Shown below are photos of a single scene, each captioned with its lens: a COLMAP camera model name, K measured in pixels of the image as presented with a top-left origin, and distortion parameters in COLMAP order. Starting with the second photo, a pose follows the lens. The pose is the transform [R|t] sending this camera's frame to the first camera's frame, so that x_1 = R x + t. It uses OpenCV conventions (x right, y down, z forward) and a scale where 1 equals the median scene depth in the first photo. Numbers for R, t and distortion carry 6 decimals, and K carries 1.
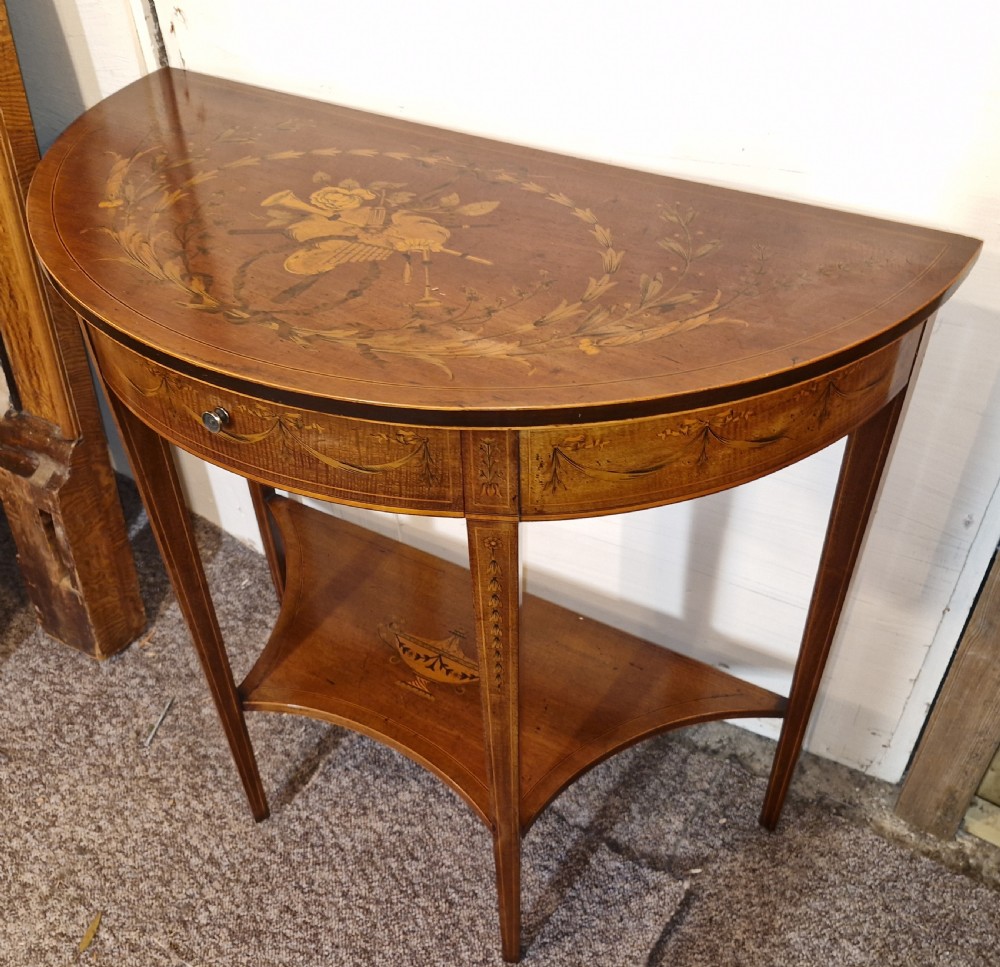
lens RADIAL K [[1013.7, 0, 509.7], [0, 1013.7, 488.2], [0, 0, 1]] dist [0.130511, -0.211310]
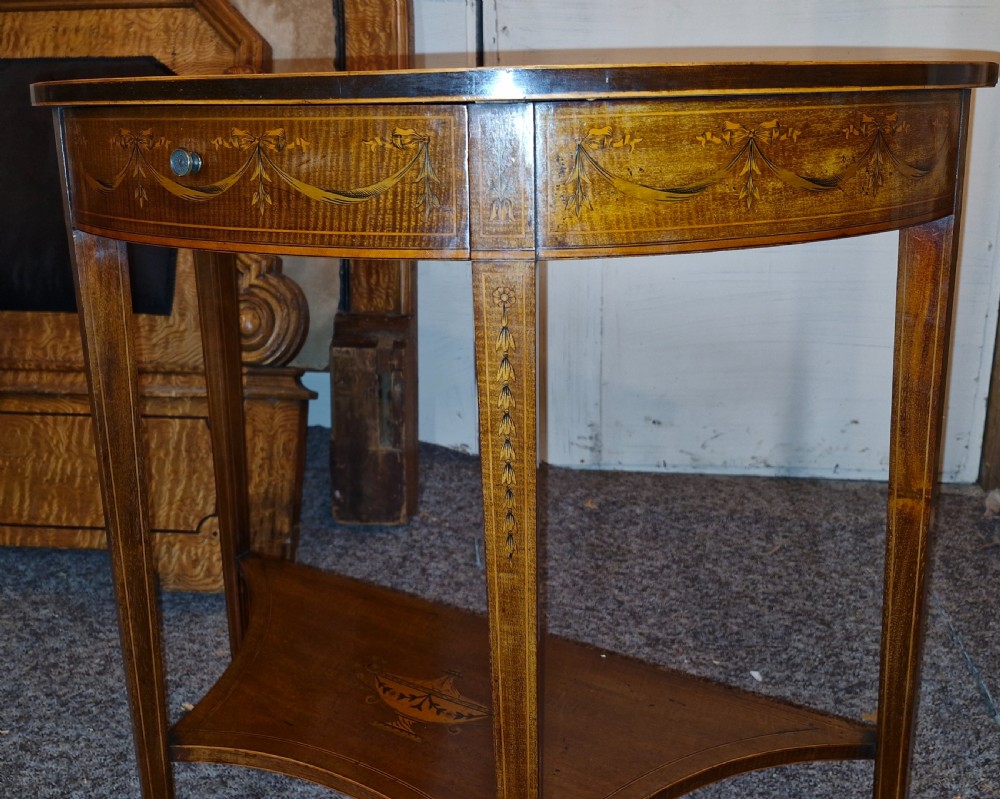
lens RADIAL K [[920.0, 0, 510.3], [0, 920.0, 304.9], [0, 0, 1]] dist [0.129262, -0.220071]
pose [[0.999919, -0.005149, 0.011607, -0.012597], [0.010109, 0.875972, -0.482256, 0.257175], [-0.007684, 0.482335, 0.875953, 0.218630]]
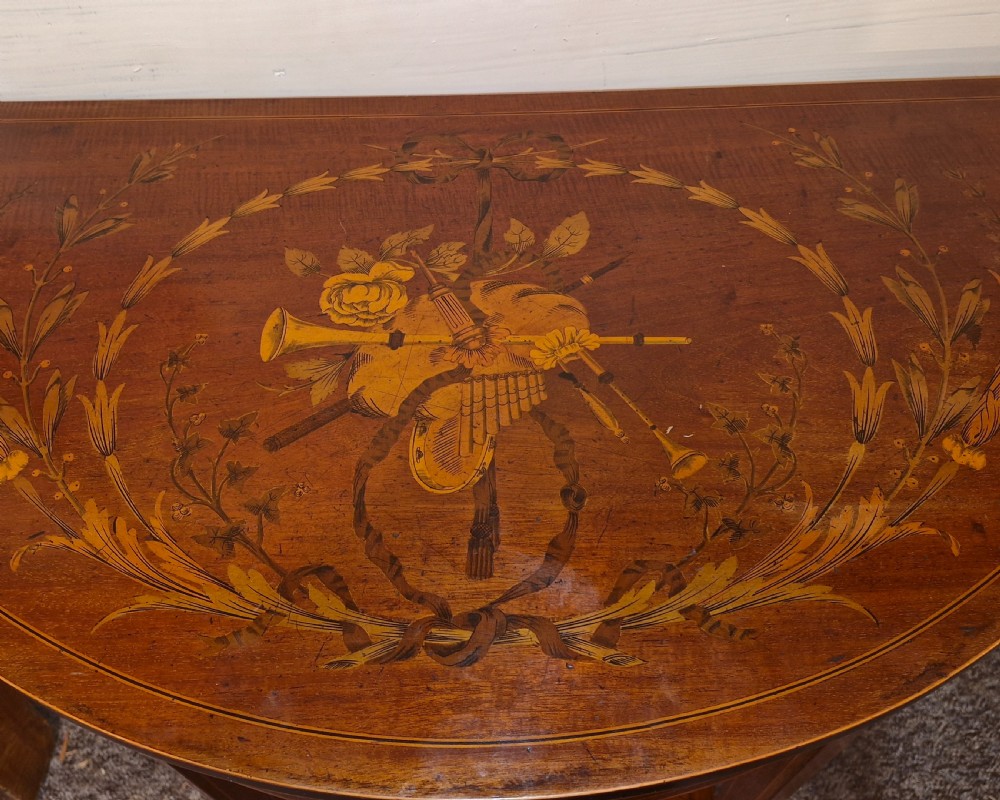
lens RADIAL K [[946.7, 0, 497.5], [0, 946.7, 282.7], [0, 0, 1]] dist [0.137372, -0.271040]
pose [[0.863154, -0.389350, 0.321515, -0.207180], [0.337270, 0.918425, 0.206749, -0.281447], [-0.375785, -0.070019, 0.924058, 0.305782]]
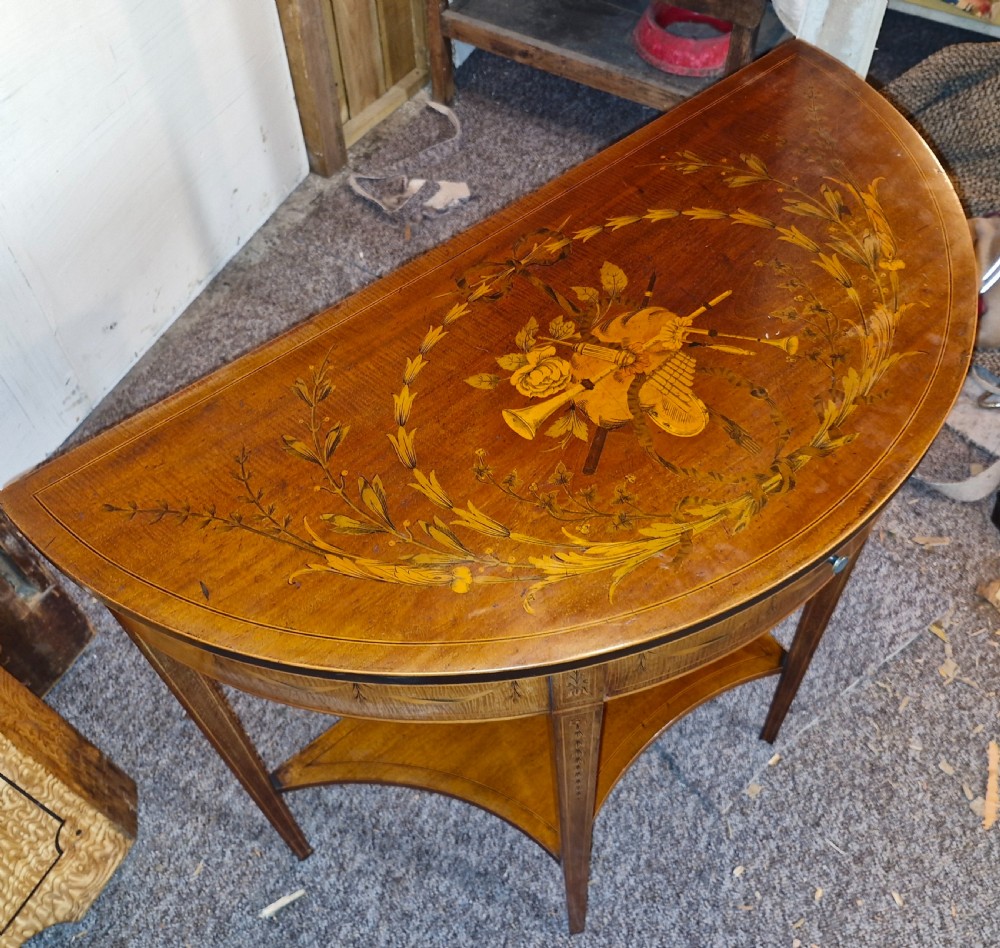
lens RADIAL K [[1003.0, 0, 533.7], [0, 1003.0, 476.2], [0, 0, 1]] dist [0.133104, -0.219669]
pose [[0.327309, -0.752352, 0.571695, -0.541833], [0.632848, 0.623825, 0.458635, -0.465312], [-0.701692, 0.211680, 0.680308, 0.309247]]
